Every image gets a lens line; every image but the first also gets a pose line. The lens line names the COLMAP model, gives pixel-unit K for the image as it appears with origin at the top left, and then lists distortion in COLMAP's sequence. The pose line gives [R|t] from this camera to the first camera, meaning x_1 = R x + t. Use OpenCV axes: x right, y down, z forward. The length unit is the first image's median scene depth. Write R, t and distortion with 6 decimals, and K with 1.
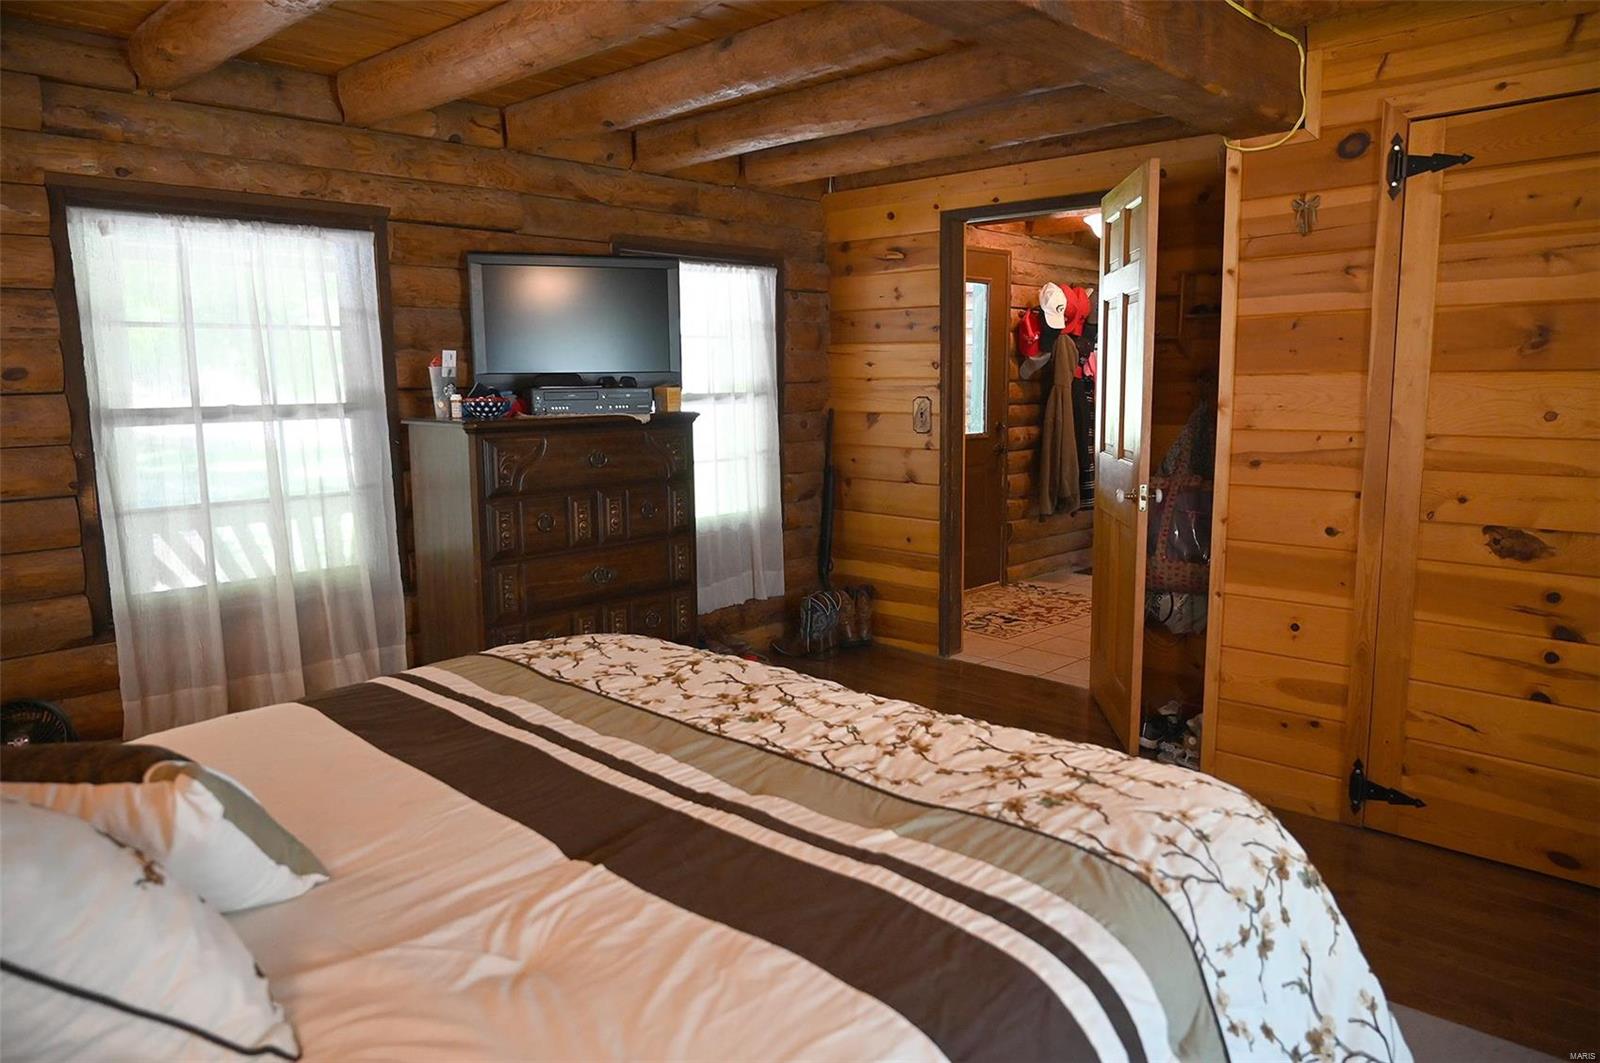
lens RADIAL K [[1089.8, 0, 803.0], [0, 1089.8, 534.2], [0, 0, 1]] dist [-0.005746, 0.004423]
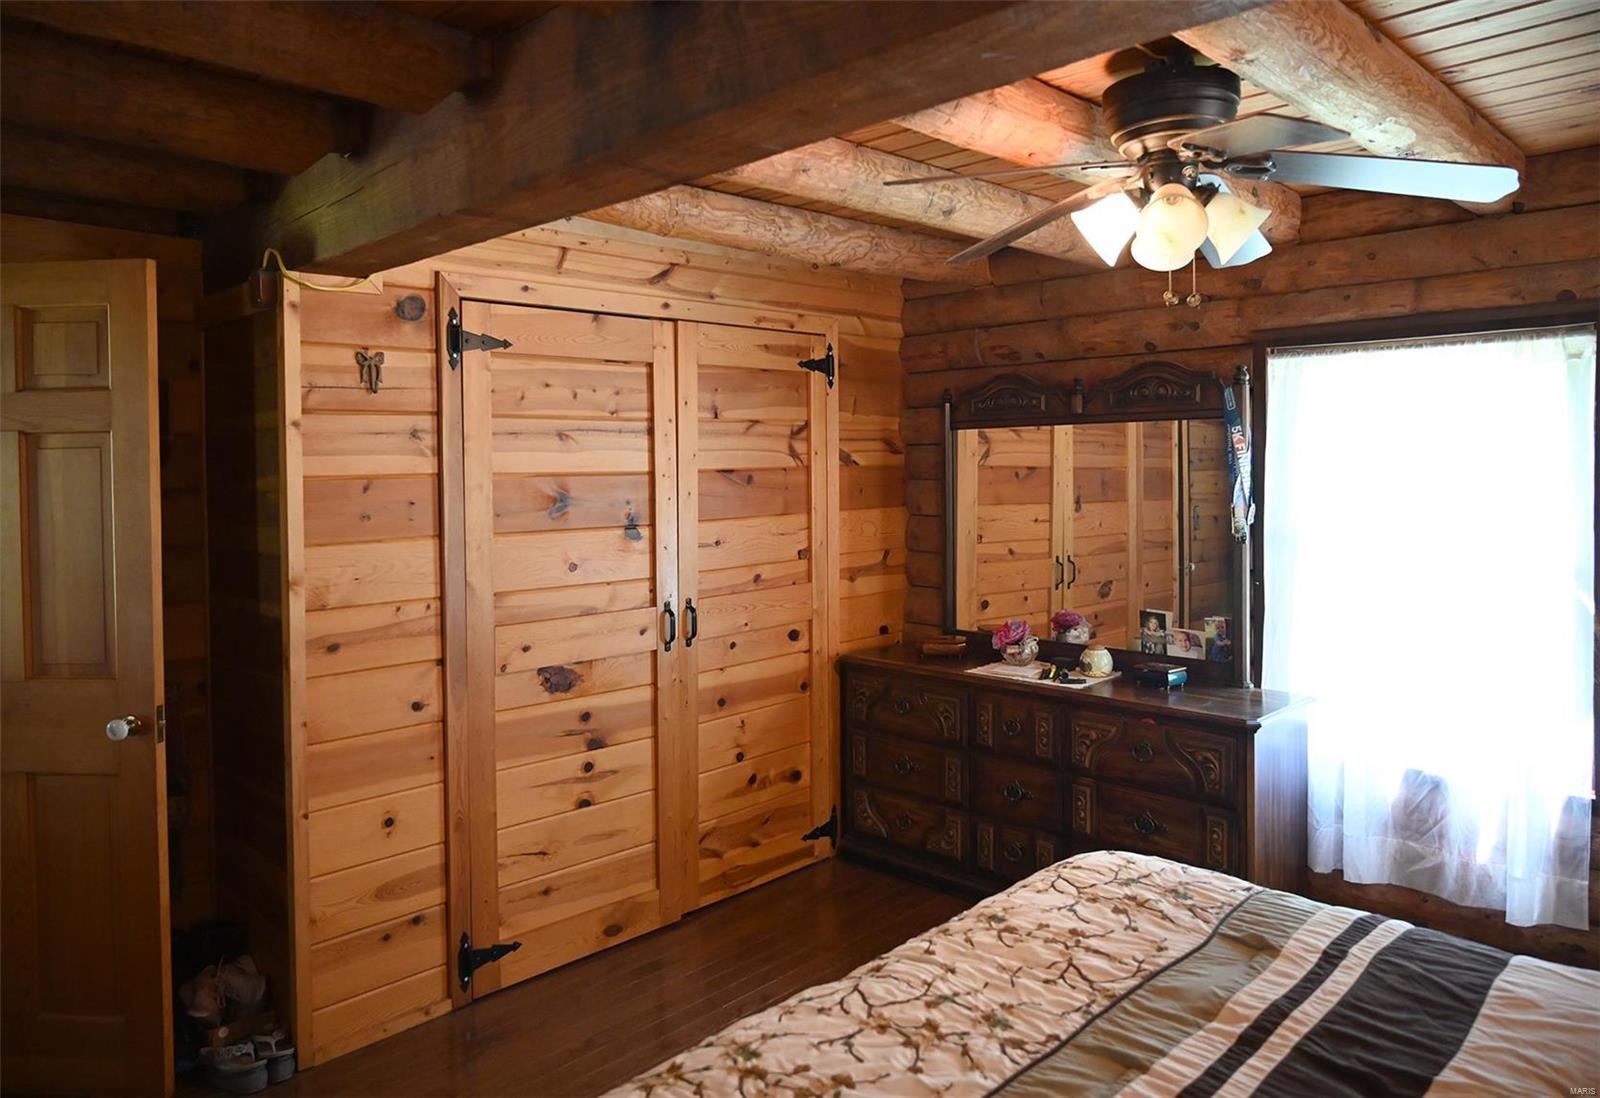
lens RADIAL K [[1146.4, 0, 877.0], [0, 1146.4, 484.0], [0, 0, 1]] dist [-0.023002, 0.008133]
pose [[-0.062432, -0.004786, 0.998038, -0.555474], [0.150131, 0.988565, 0.014132, -0.156360], [-0.986693, 0.150719, -0.061000, 0.687111]]
